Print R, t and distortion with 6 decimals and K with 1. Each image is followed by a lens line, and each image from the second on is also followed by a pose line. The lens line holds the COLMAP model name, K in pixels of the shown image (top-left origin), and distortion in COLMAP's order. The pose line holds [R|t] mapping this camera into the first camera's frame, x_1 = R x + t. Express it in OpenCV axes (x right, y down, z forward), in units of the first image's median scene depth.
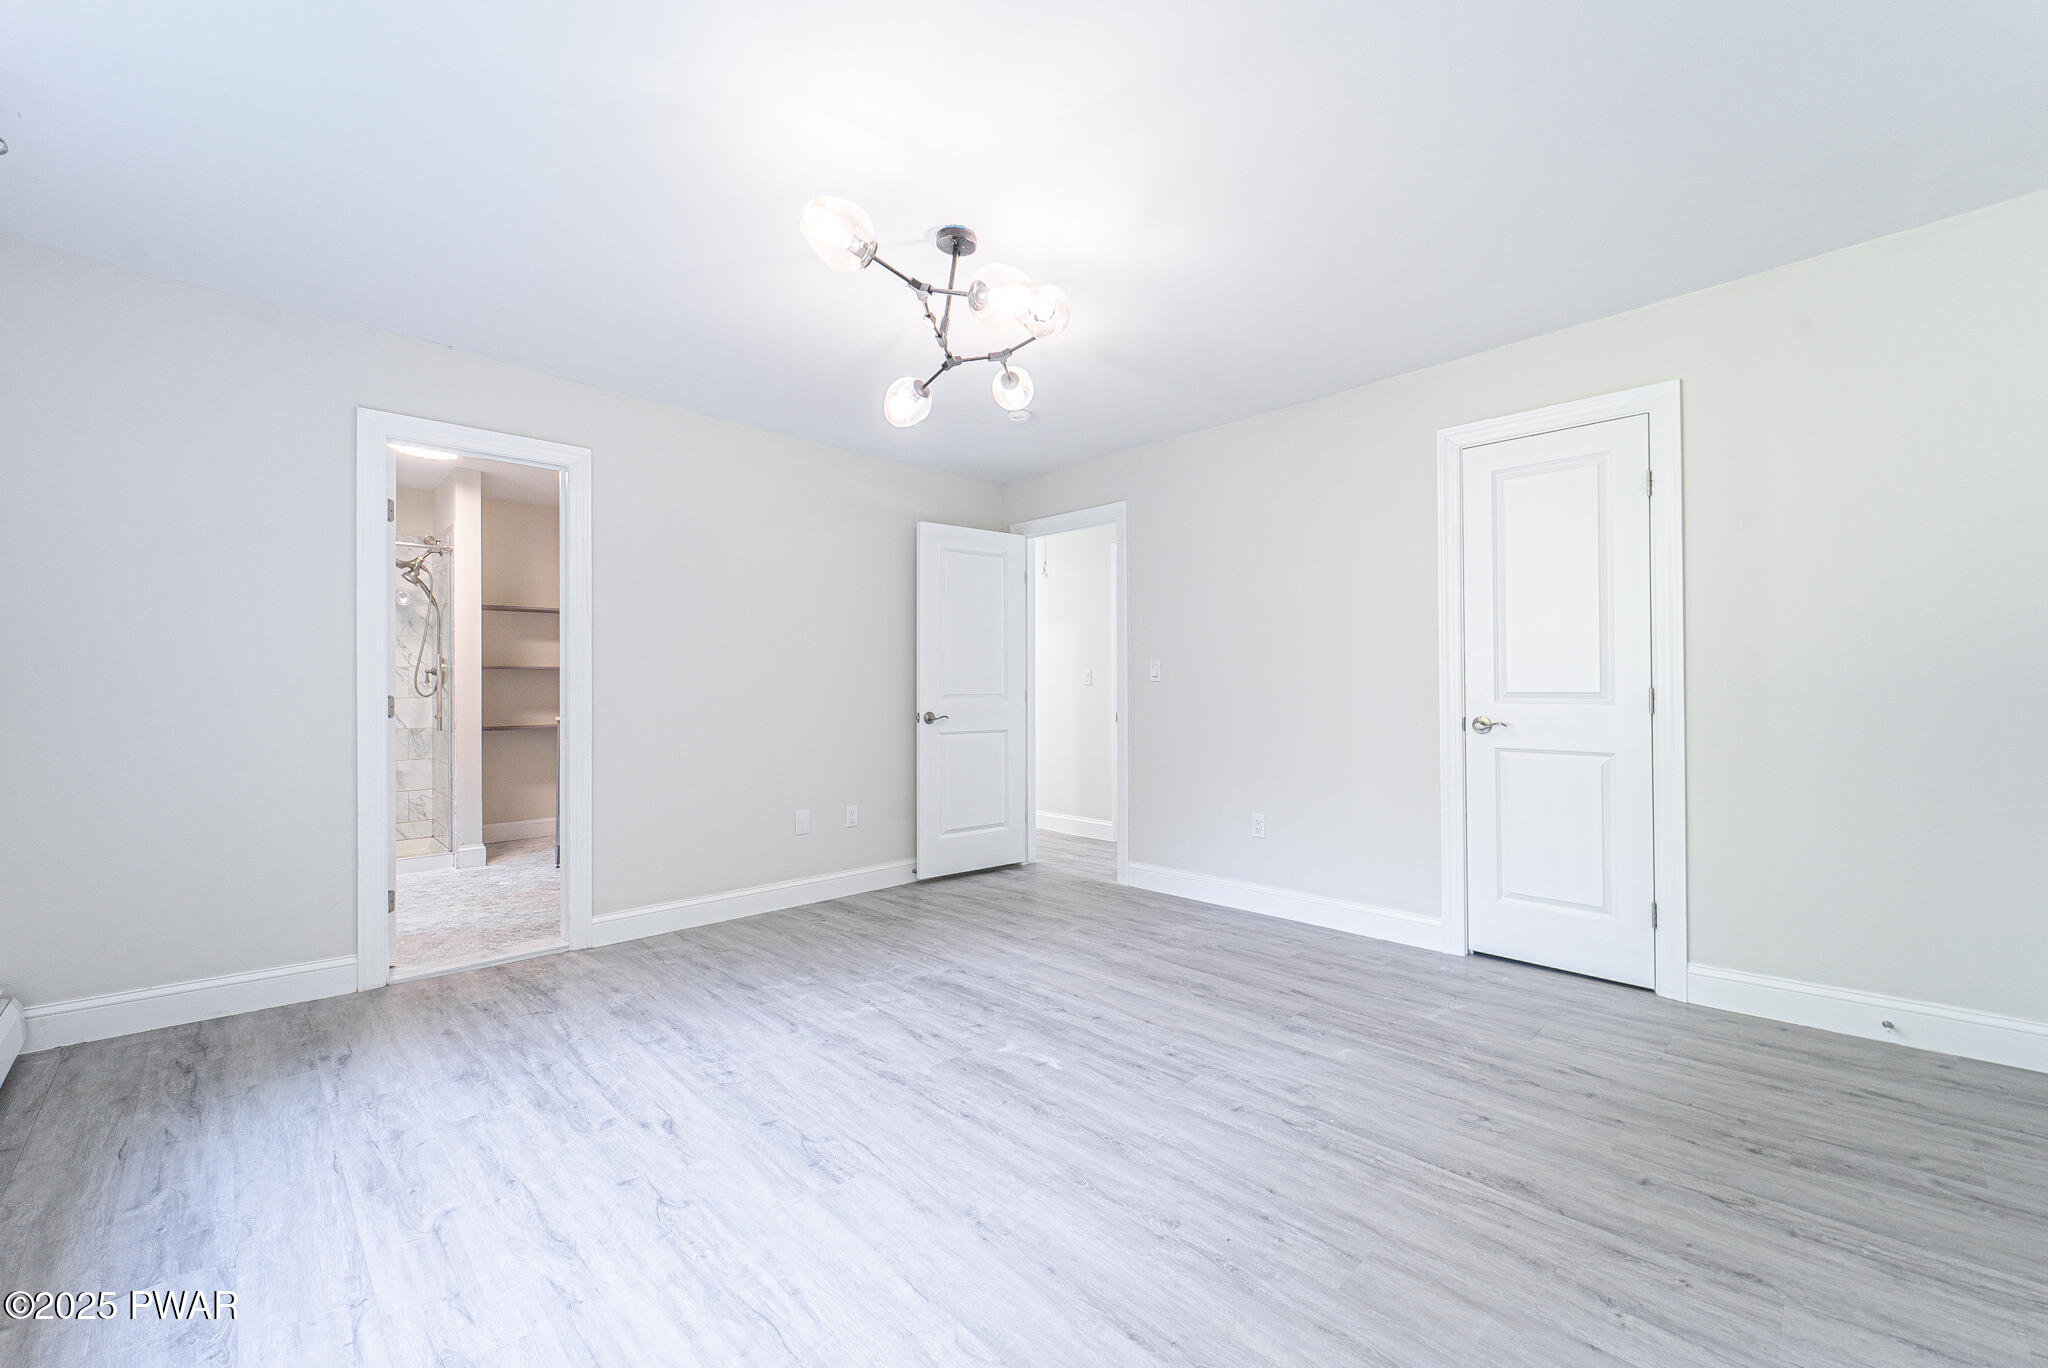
lens RADIAL K [[816.5, 0, 1018.5], [0, 816.5, 688.5], [0, 0, 1]] dist [-0.004683, -0.000719]
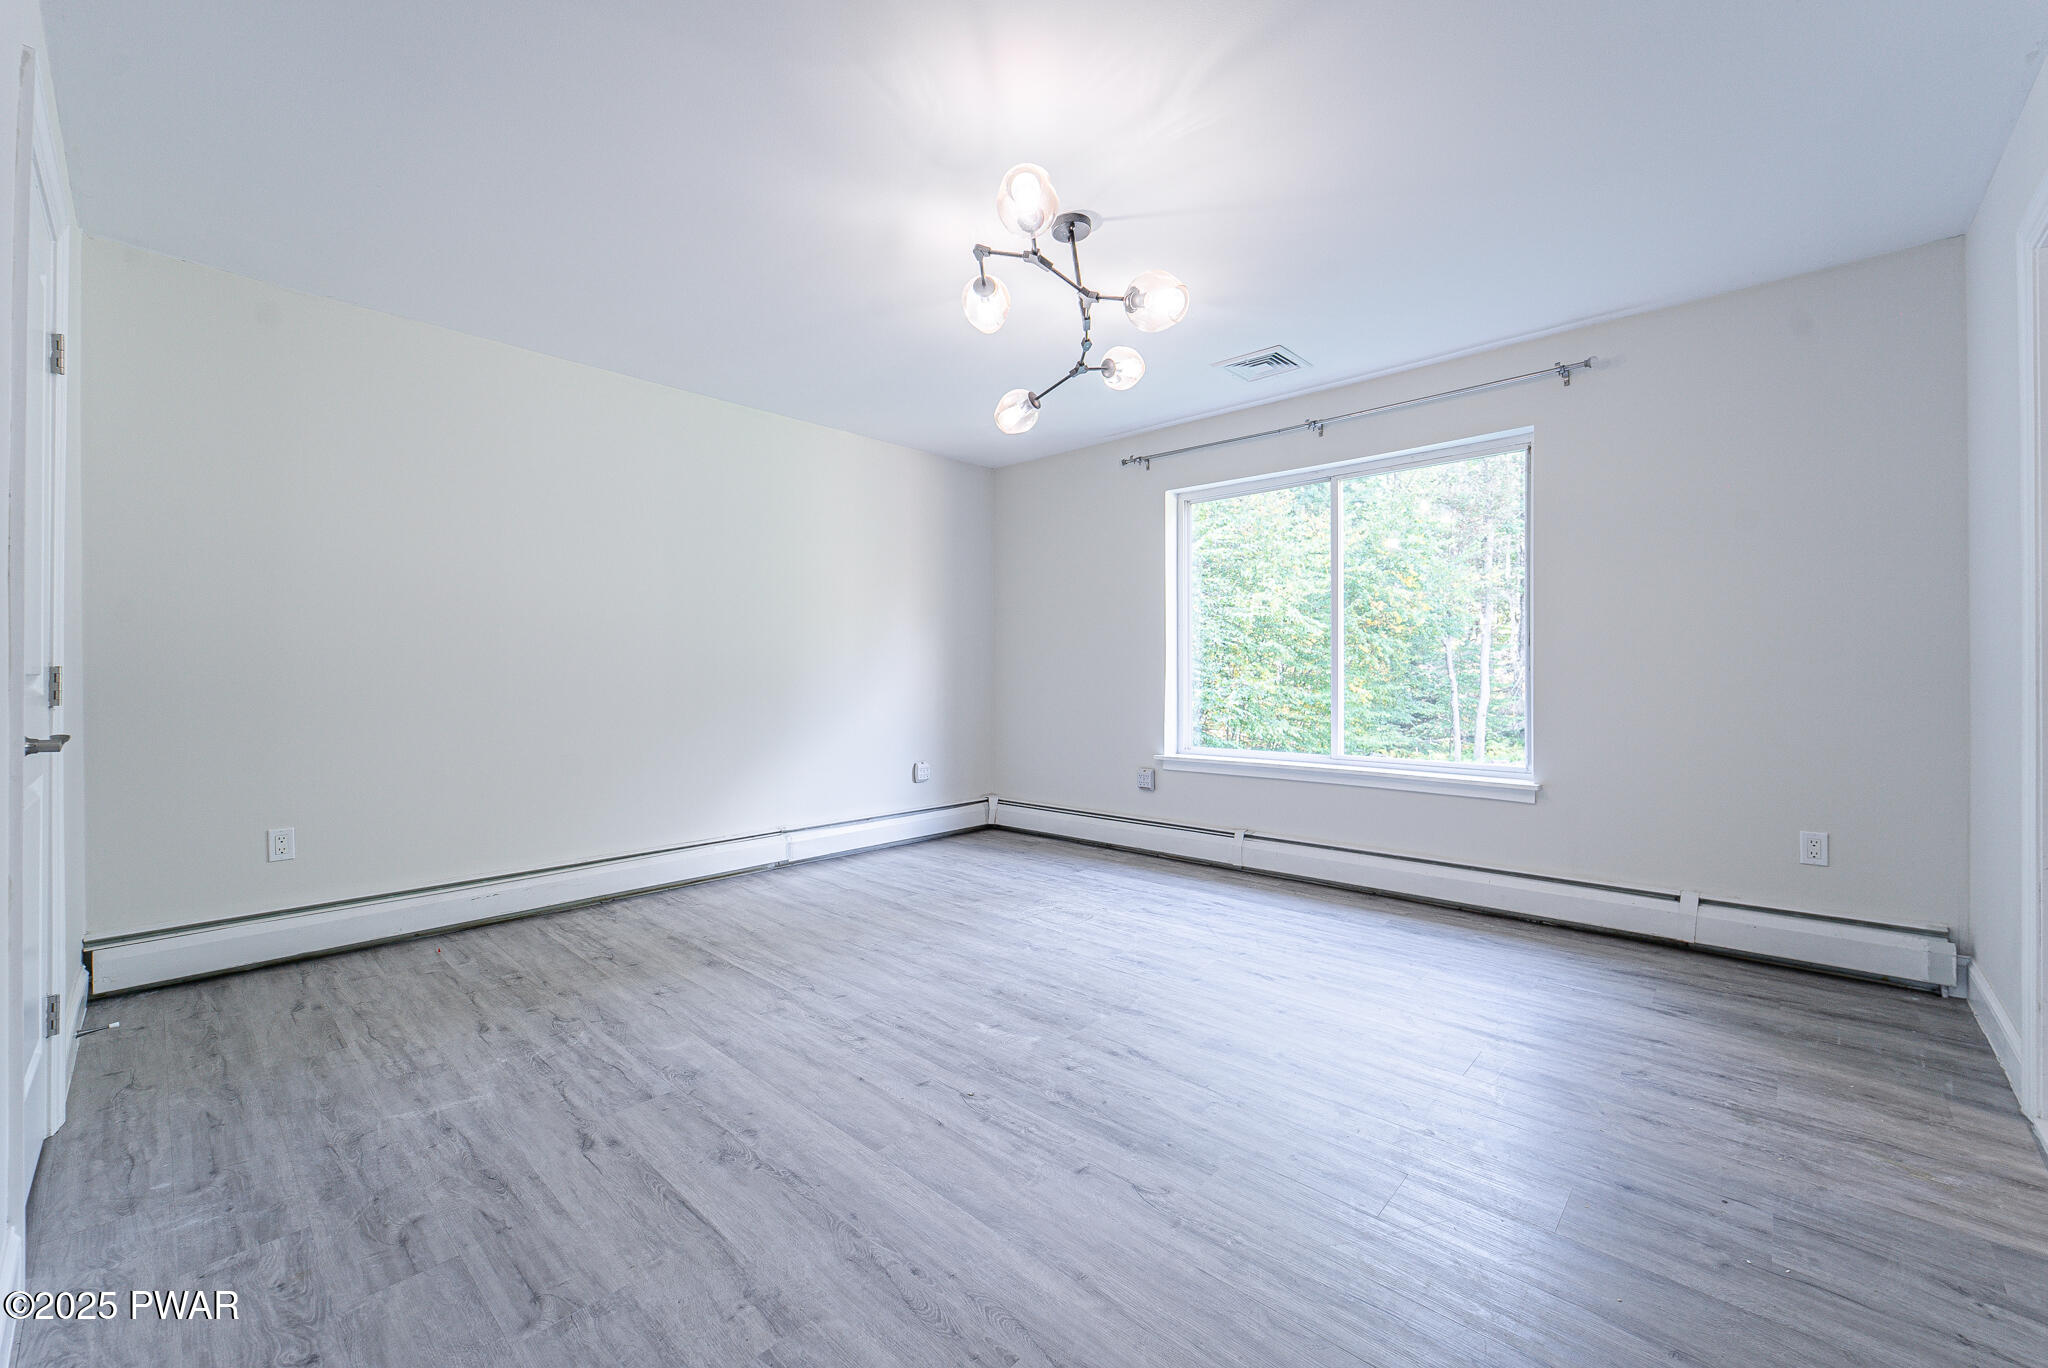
lens RADIAL K [[816.5, 0, 1026.4], [0, 816.5, 673.4], [0, 0, 1]] dist [-0.004683, -0.000719]
pose [[-0.998464, 0.008953, -0.054681, 0.039127], [0.008730, 0.999953, 0.004313, 0.009196], [0.054717, 0.003829, -0.998495, 1.953157]]
